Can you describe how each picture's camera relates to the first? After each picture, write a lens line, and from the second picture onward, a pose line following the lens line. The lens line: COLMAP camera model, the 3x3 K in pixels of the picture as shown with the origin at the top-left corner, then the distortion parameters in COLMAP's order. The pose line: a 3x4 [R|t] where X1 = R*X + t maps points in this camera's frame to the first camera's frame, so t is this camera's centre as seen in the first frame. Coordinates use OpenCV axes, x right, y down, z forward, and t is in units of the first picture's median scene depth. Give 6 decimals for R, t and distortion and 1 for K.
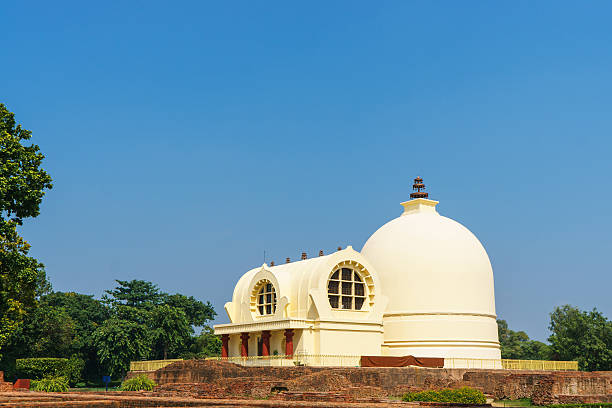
lens RADIAL K [[754.2, 0, 306.0], [0, 754.2, 204.0], [0, 0, 1]] dist [0.013514, 0.015170]
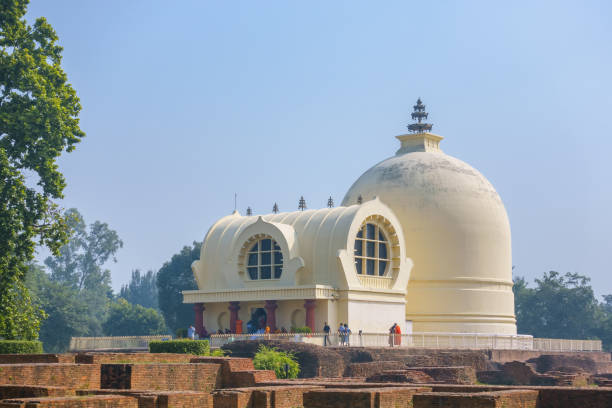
lens RADIAL K [[1143.6, 0, 306.0], [0, 1143.6, 204.0], [0, 0, 1]] dist [-0.007172, -0.008915]
pose [[0.970921, 0.037020, 0.236520, -0.294497], [-0.060185, 0.993986, 0.091485, -0.041096], [-0.231710, -0.103060, 0.967310, -0.142218]]
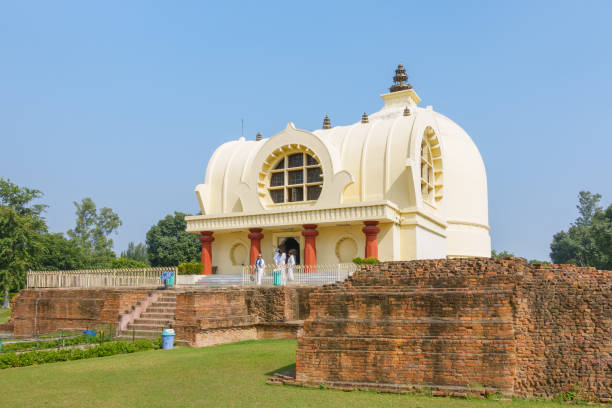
lens RADIAL K [[505.3, 0, 316.2], [0, 505.3, 252.7], [0, 0, 1]] dist [0.006401, 0.003578]
pose [[0.903426, 0.041332, 0.426748, -0.213414], [-0.103936, 0.986766, 0.124462, 0.135876], [-0.415956, -0.156796, 0.895765, 0.619615]]
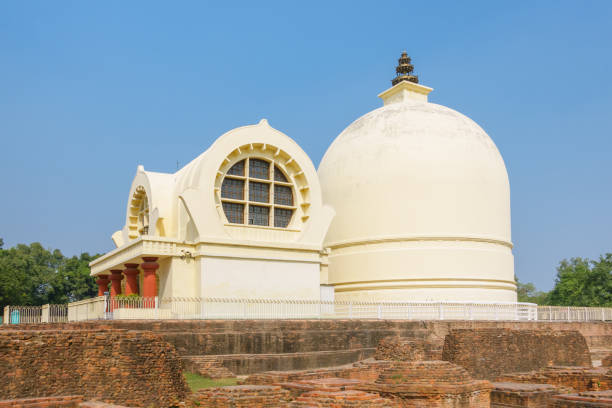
lens RADIAL K [[549.8, 0, 295.9], [0, 549.8, 301.7], [0, 0, 1]] dist [0.007304, 0.008327]
pose [[0.993640, -0.013165, -0.111836, 0.128439], [0.033233, 0.983190, 0.179538, 0.118647], [0.107592, -0.182113, 0.977373, 0.551901]]
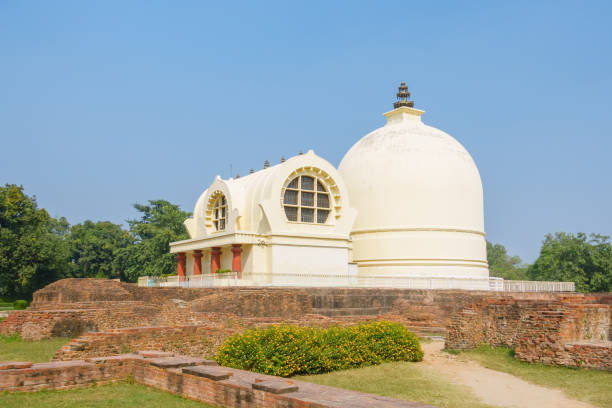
lens RADIAL K [[607.8, 0, 294.9], [0, 607.8, 226.1], [0, 0, 1]] dist [-0.010413, -0.005269]
pose [[0.997111, -0.005150, -0.075790, 0.090904], [0.013531, 0.993785, 0.110493, 0.064605], [0.074750, -0.111199, 0.990983, 0.296876]]
